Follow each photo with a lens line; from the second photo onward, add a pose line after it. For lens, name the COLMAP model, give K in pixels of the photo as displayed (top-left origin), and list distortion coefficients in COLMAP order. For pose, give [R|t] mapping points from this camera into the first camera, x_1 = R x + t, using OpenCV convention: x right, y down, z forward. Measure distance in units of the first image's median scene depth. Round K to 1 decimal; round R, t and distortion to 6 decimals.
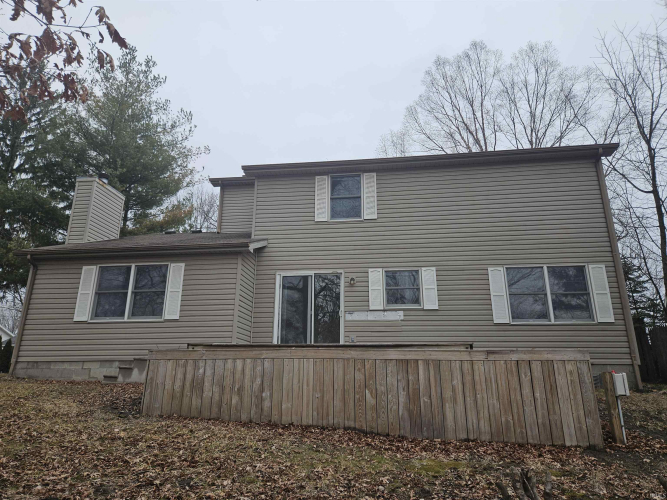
lens RADIAL K [[446.9, 0, 333.5], [0, 446.9, 250.0], [0, 0, 1]] dist [0.072408, -0.073016]
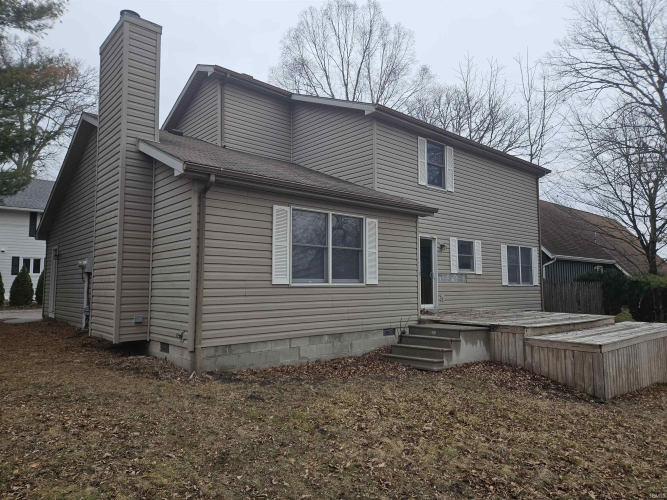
lens RADIAL K [[446.9, 0, 333.5], [0, 446.9, 250.0], [0, 0, 1]] dist [0.072408, -0.073016]
pose [[0.664432, 0.055659, 0.745273, -1.021665], [-0.209902, 0.970981, 0.114618, 0.005490], [-0.717267, -0.232590, 0.656834, 0.484229]]
